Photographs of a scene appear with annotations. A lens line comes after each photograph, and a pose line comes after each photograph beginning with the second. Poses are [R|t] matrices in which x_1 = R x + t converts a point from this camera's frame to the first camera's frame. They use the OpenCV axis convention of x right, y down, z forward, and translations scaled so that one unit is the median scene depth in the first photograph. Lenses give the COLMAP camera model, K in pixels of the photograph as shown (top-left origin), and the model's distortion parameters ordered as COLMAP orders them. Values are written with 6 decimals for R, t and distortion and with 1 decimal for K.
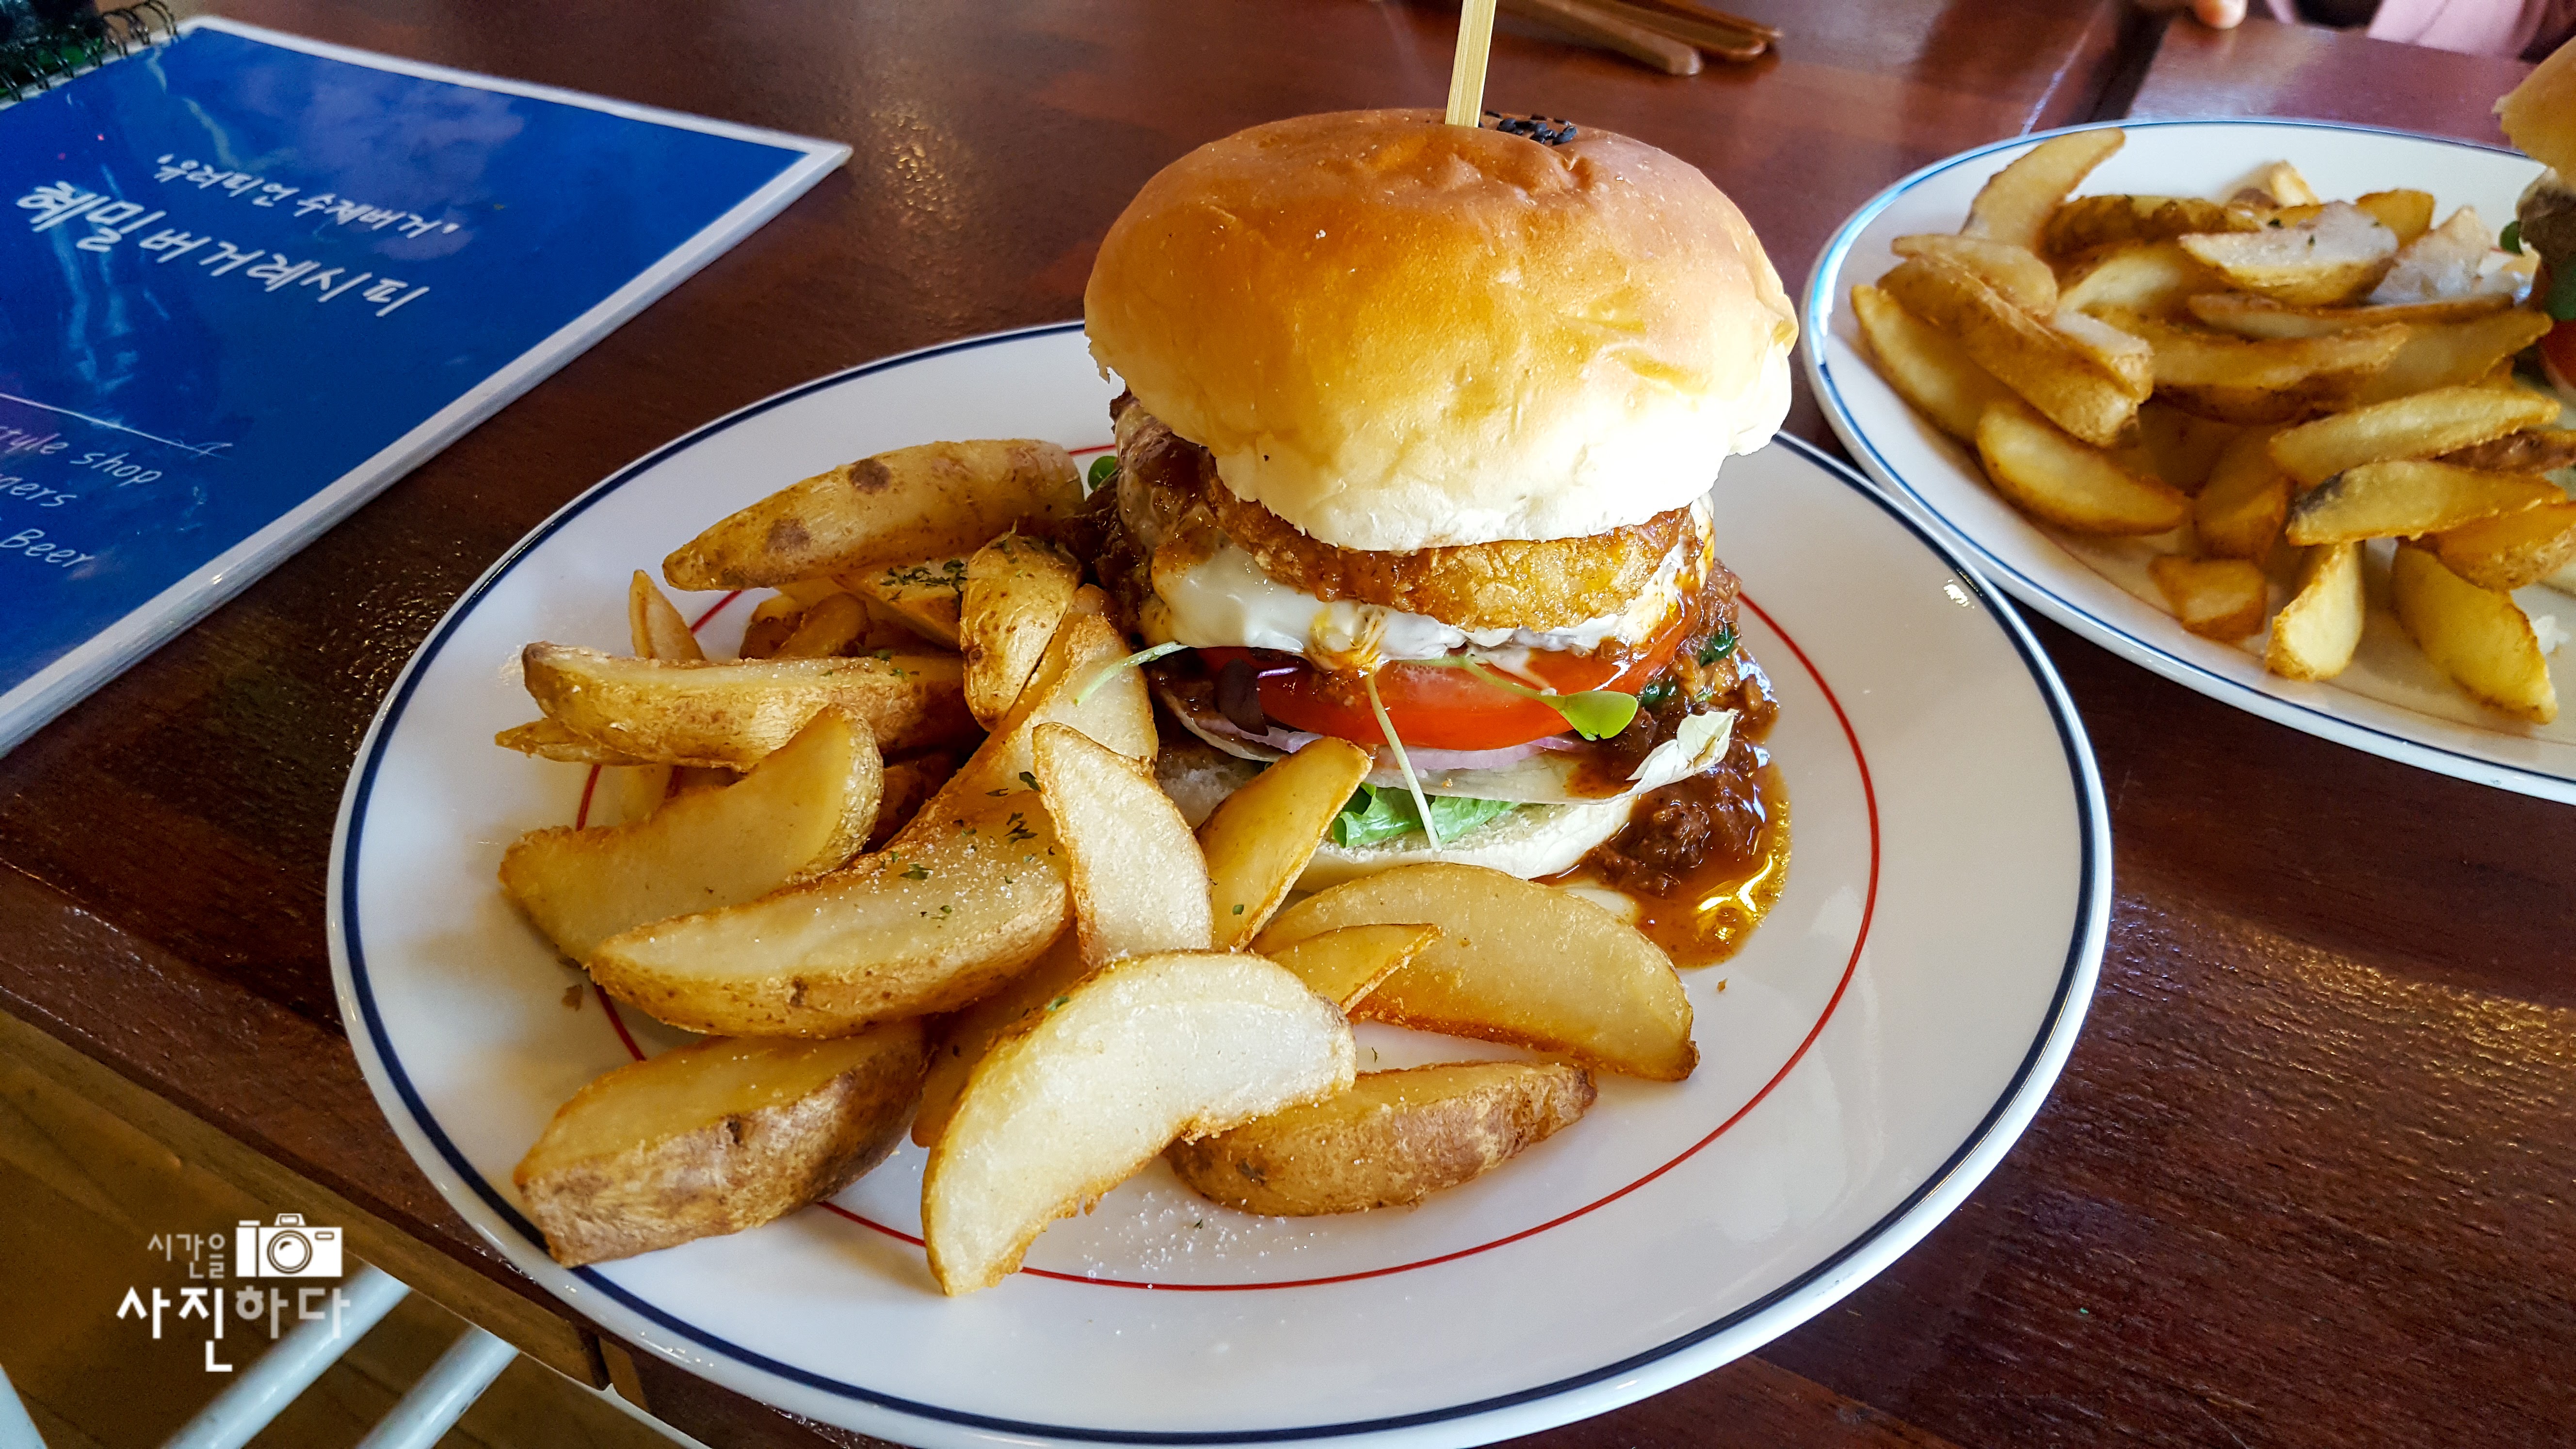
lens RADIAL K [[1962.2, 0, 1351.6], [0, 1962.2, 720.9], [0, 0, 1]] dist [0.199140, -0.365157]
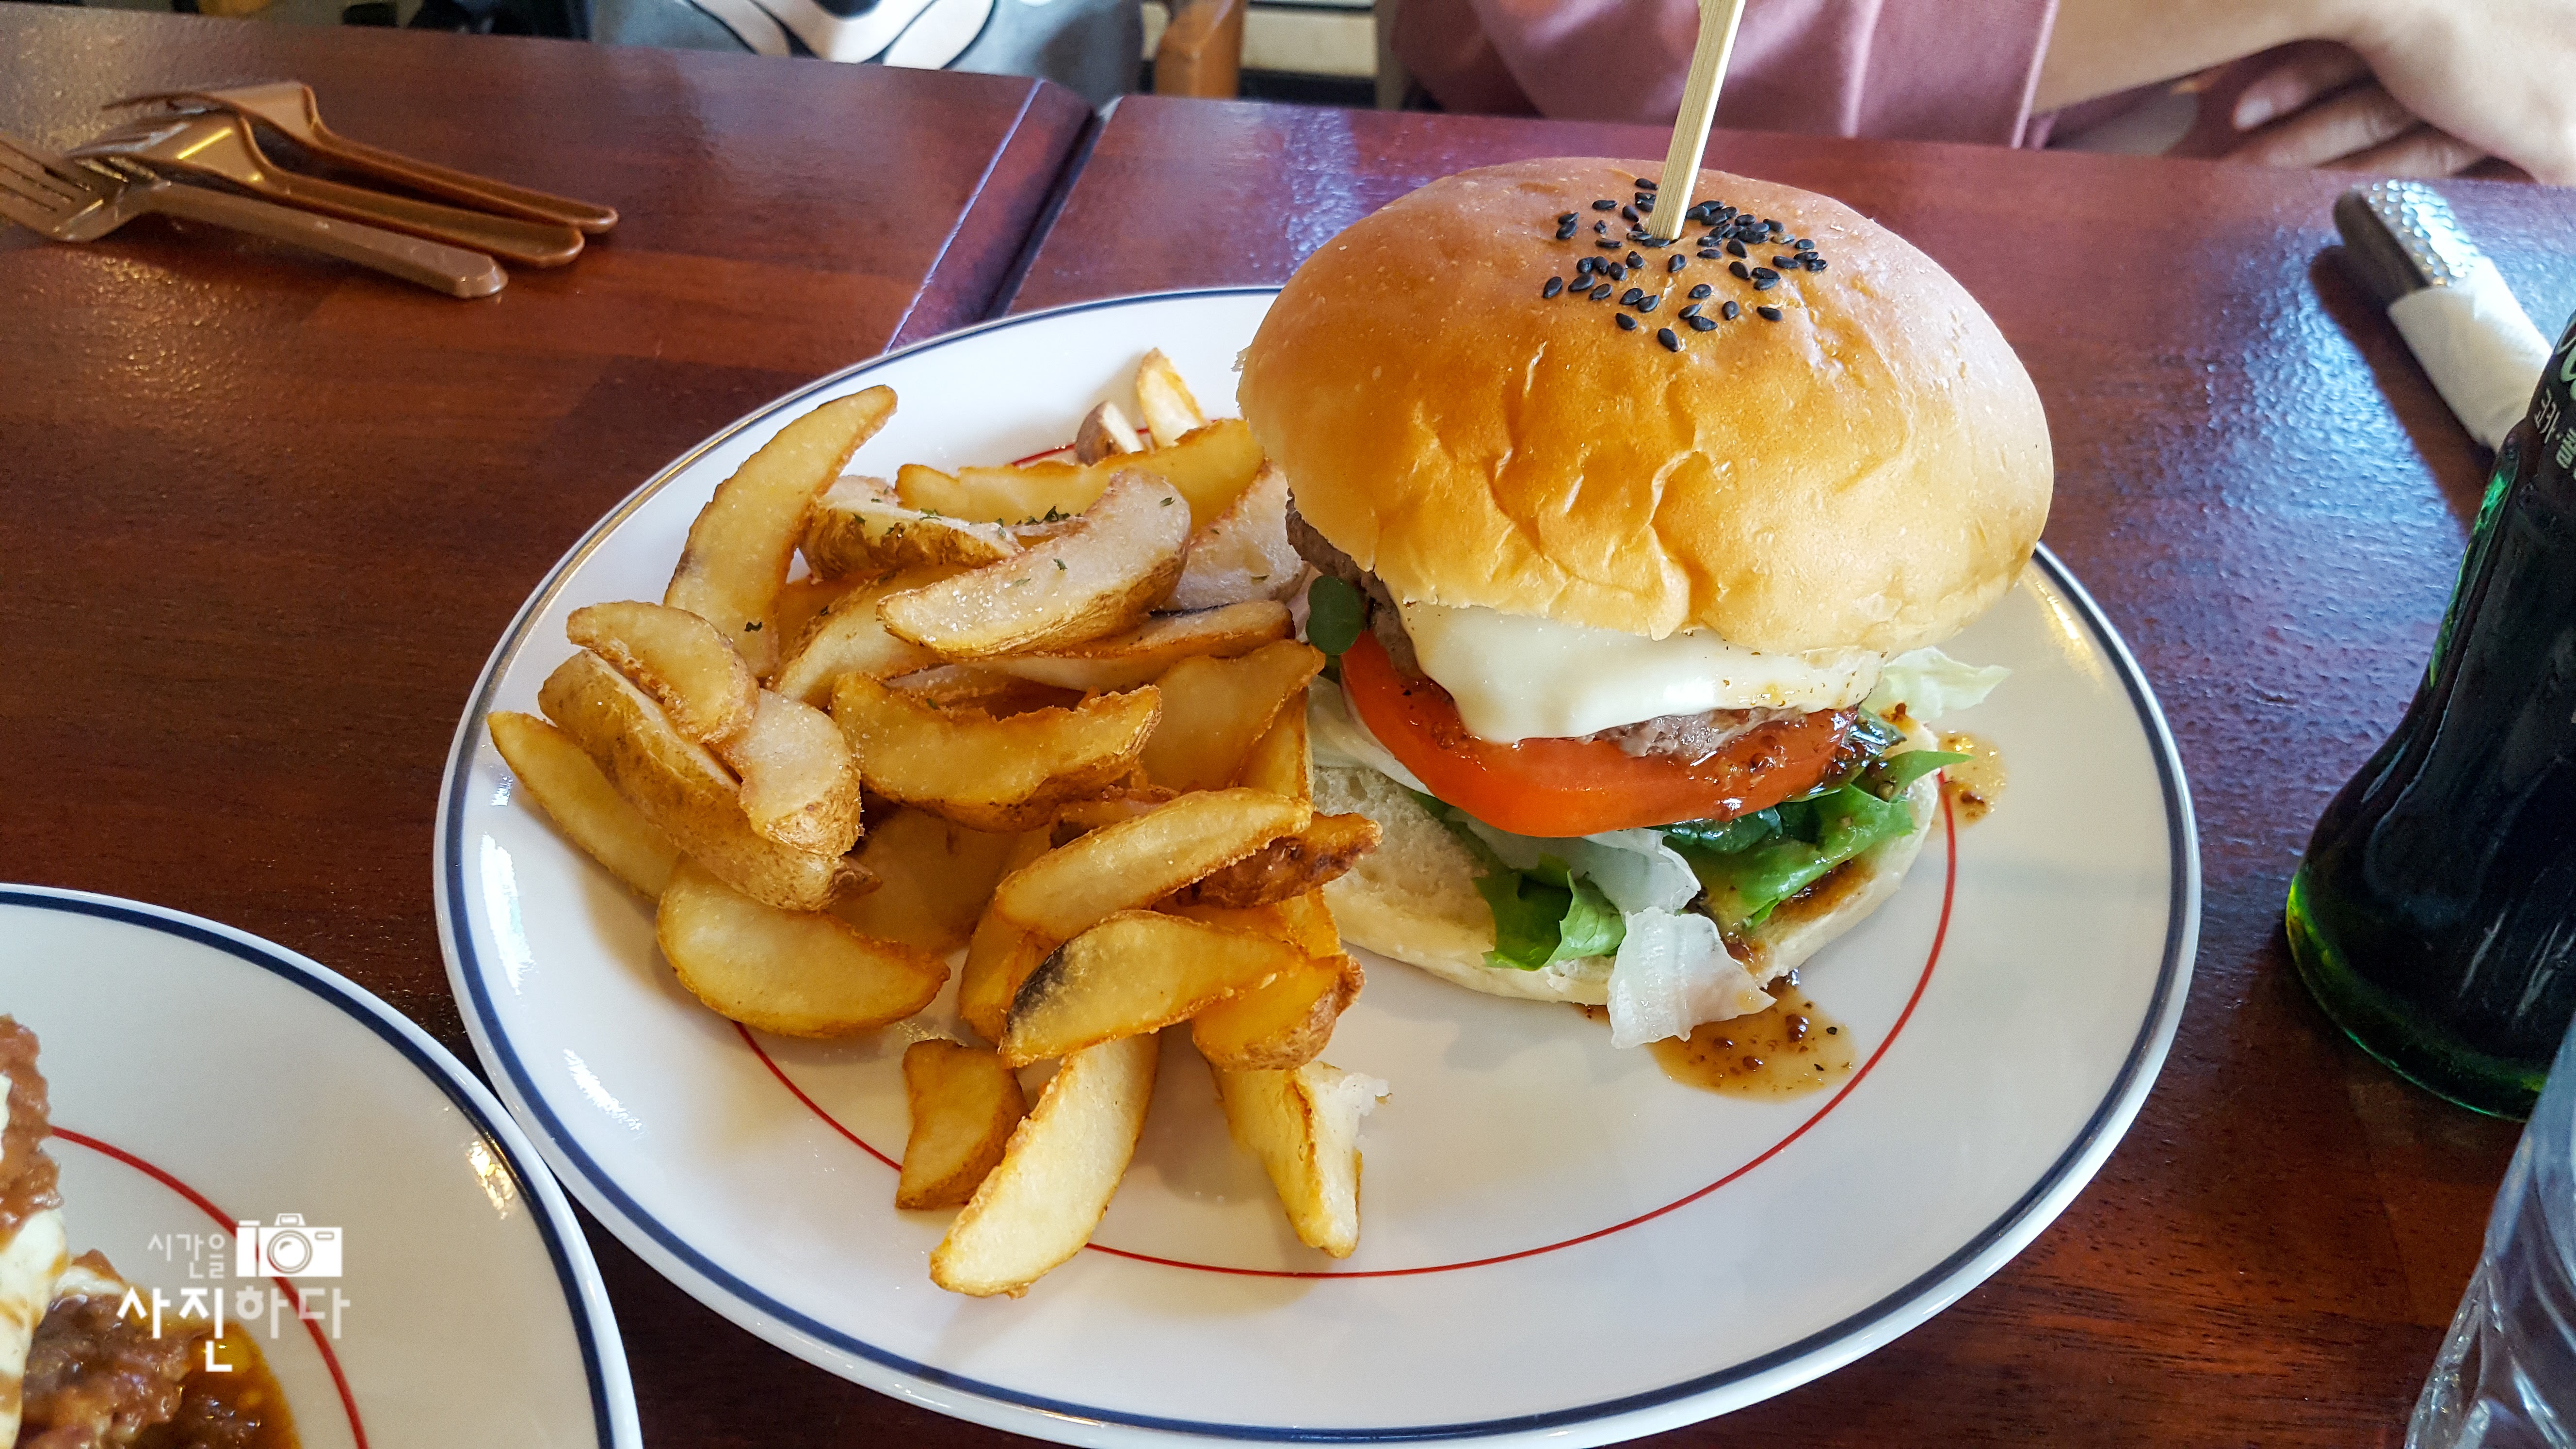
lens RADIAL K [[1985.4, 0, 1286.5], [0, 1985.4, 774.0], [0, 0, 1]] dist [0.207646, -0.385879]
pose [[0.953548, -0.219836, 0.205956, 0.534844], [0.208514, 0.975106, 0.075430, -0.278095], [-0.217411, -0.028981, 0.975650, 0.318891]]
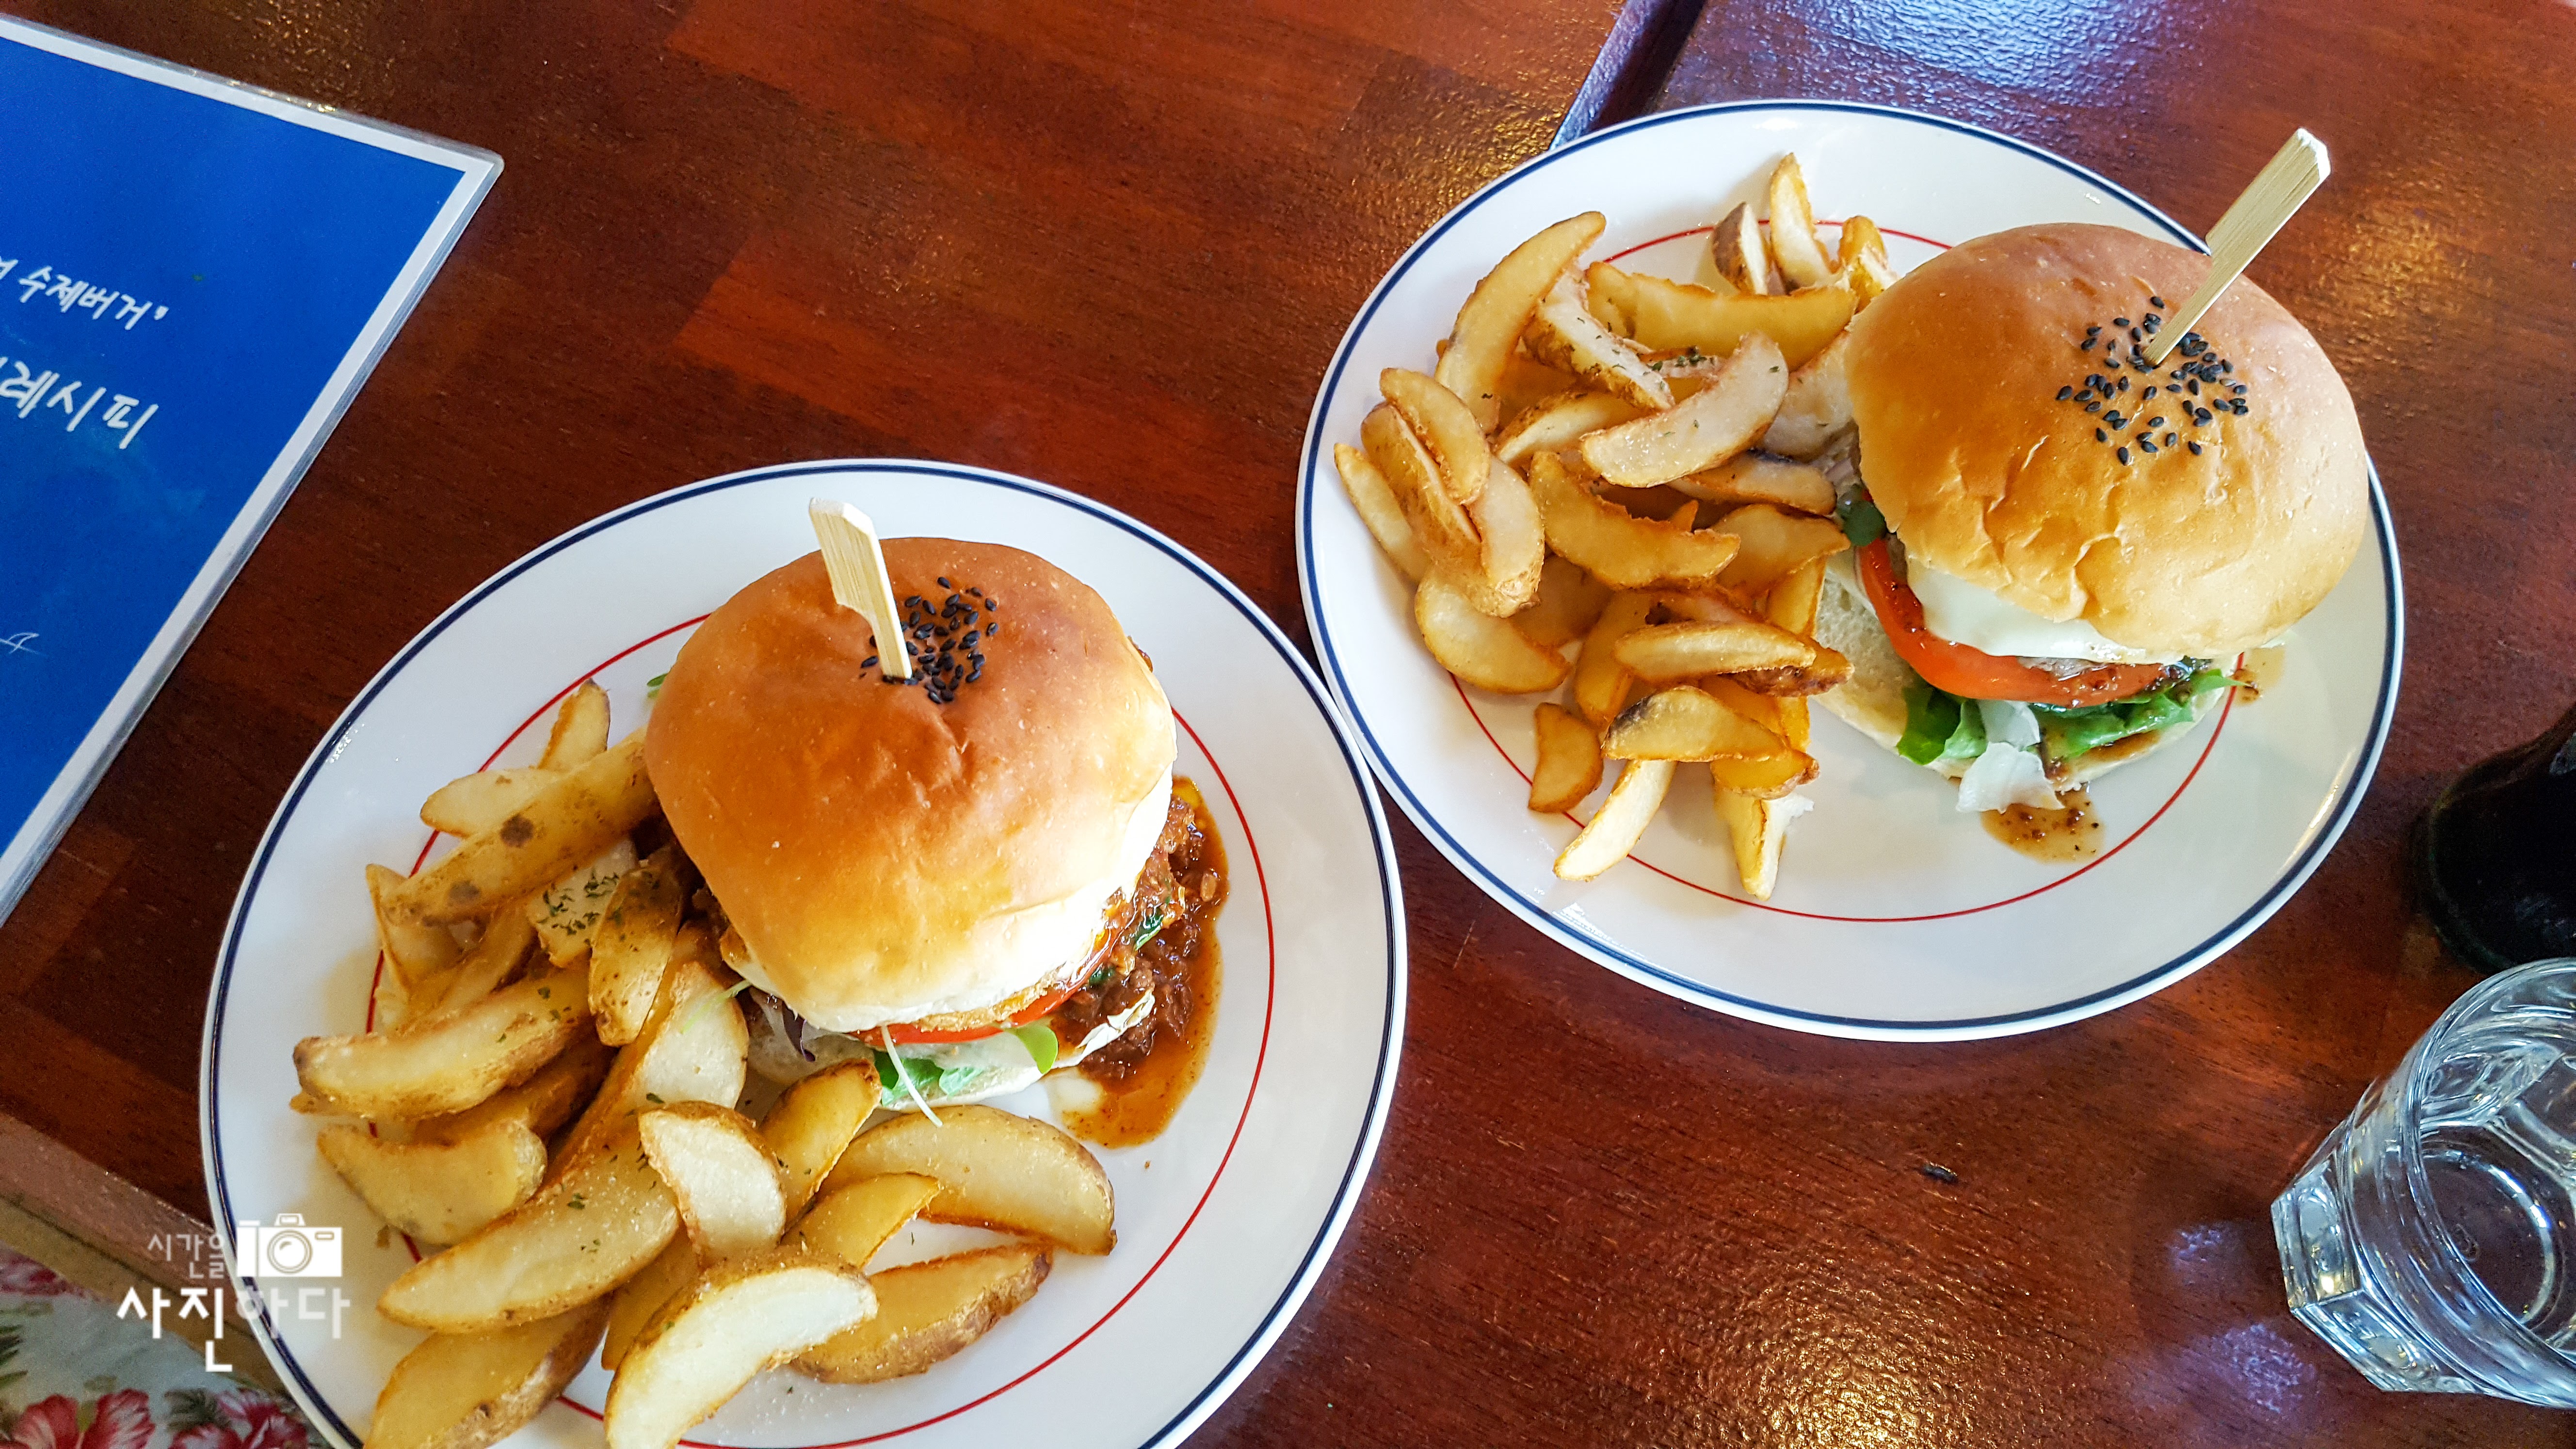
lens RADIAL K [[1985.4, 0, 1286.5], [0, 1985.4, 774.0], [0, 0, 1]] dist [0.207646, -0.385879]
pose [[0.998989, -0.039740, -0.021032, 0.345526], [0.044920, 0.902463, 0.428418, -0.804792], [0.001955, -0.428930, 0.903336, -0.255799]]
